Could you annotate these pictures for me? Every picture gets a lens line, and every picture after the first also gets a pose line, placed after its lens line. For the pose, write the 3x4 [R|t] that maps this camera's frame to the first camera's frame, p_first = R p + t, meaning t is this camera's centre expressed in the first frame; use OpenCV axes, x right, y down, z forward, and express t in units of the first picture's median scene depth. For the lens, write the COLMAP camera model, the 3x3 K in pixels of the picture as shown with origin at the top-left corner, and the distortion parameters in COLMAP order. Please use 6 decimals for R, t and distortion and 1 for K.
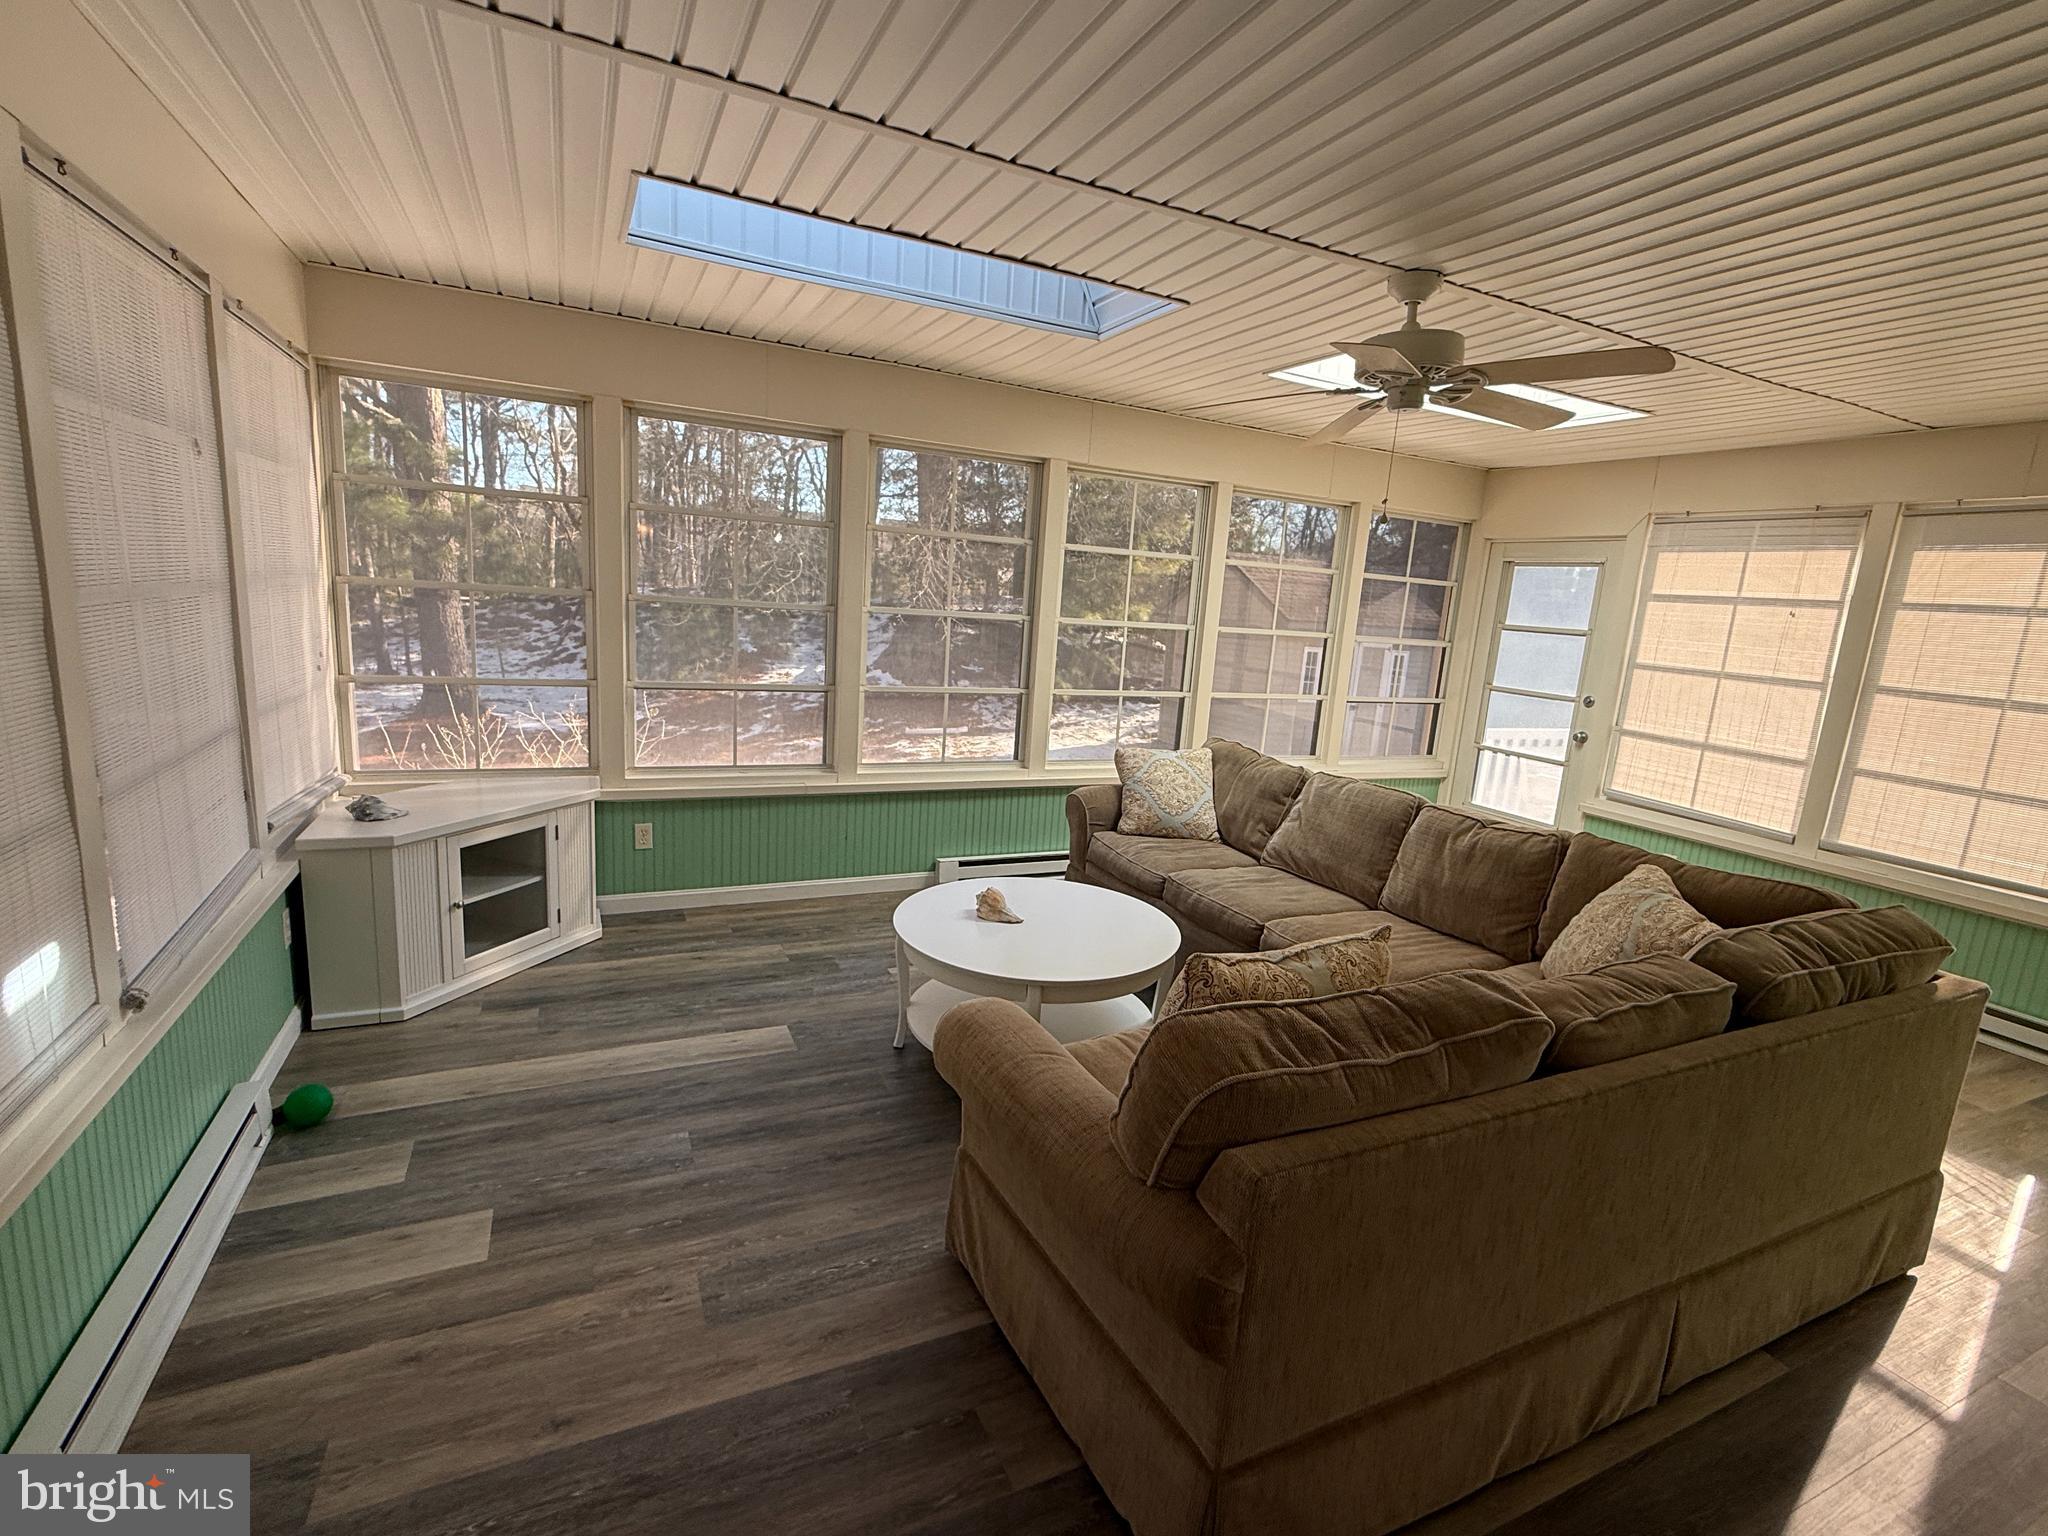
lens RADIAL K [[940.7, 0, 1023.9], [0, 940.7, 771.7], [0, 0, 1]] dist [0.001440, -0.000938]
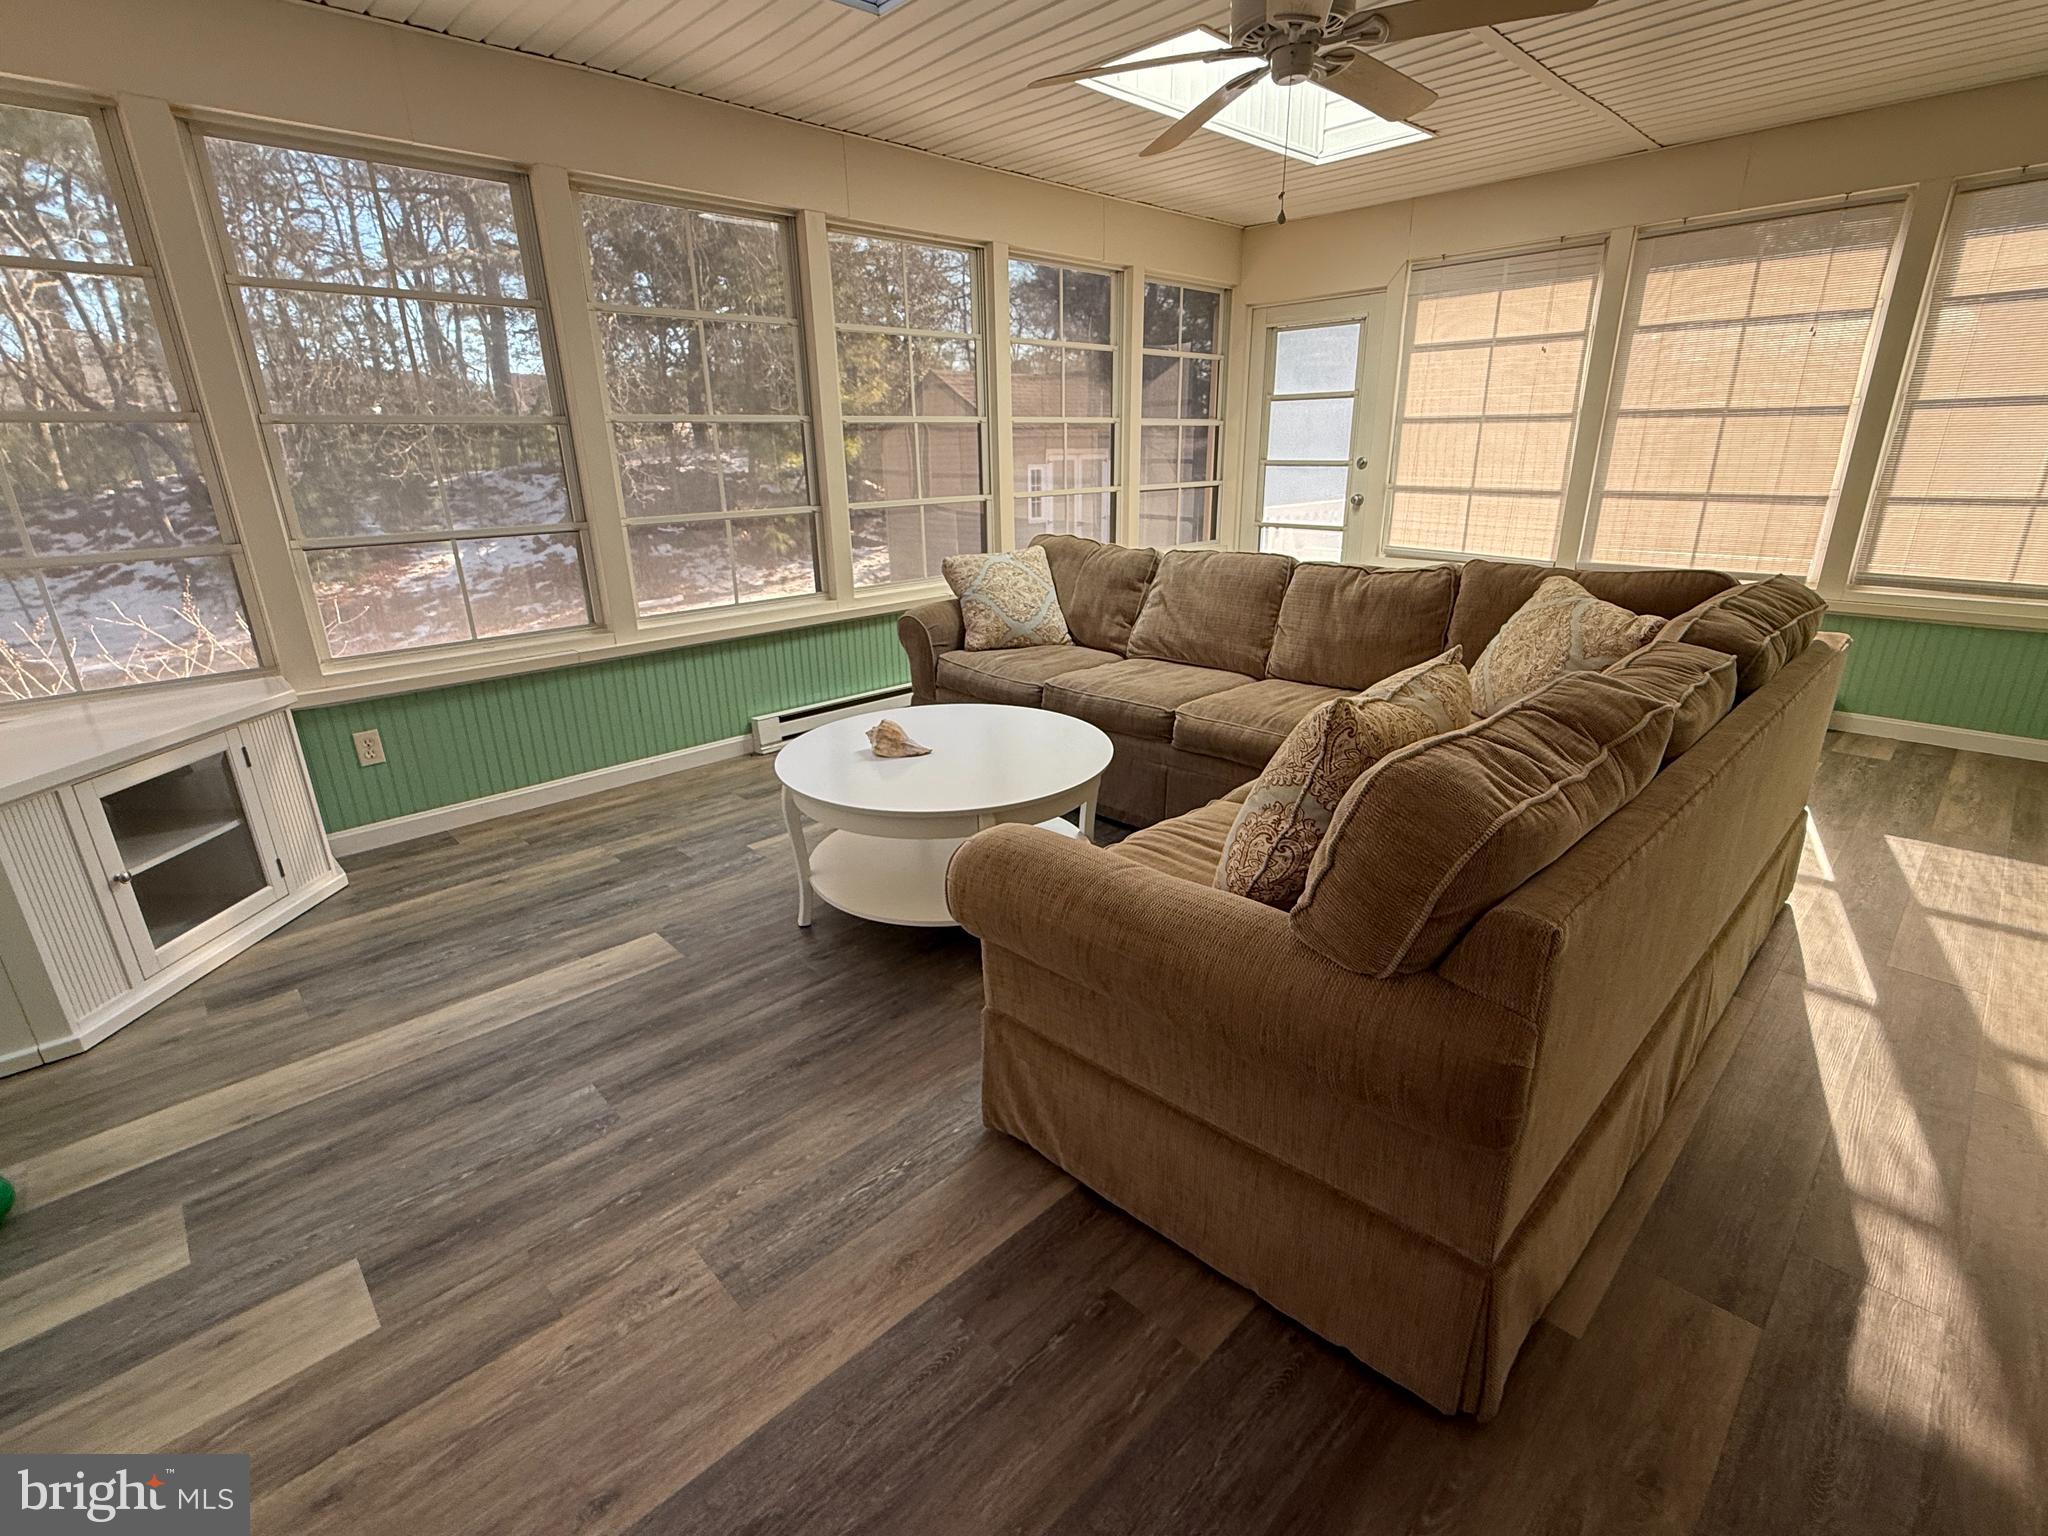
lens RADIAL K [[940.7, 0, 1025.3], [0, 940.7, 772.8], [0, 0, 1]] dist [0.001440, -0.000938]
pose [[0.944383, -0.185660, 0.271423, -0.133283], [0.141160, 0.974338, 0.175324, 0.034823], [-0.297009, -0.127259, 0.946357, 0.141966]]
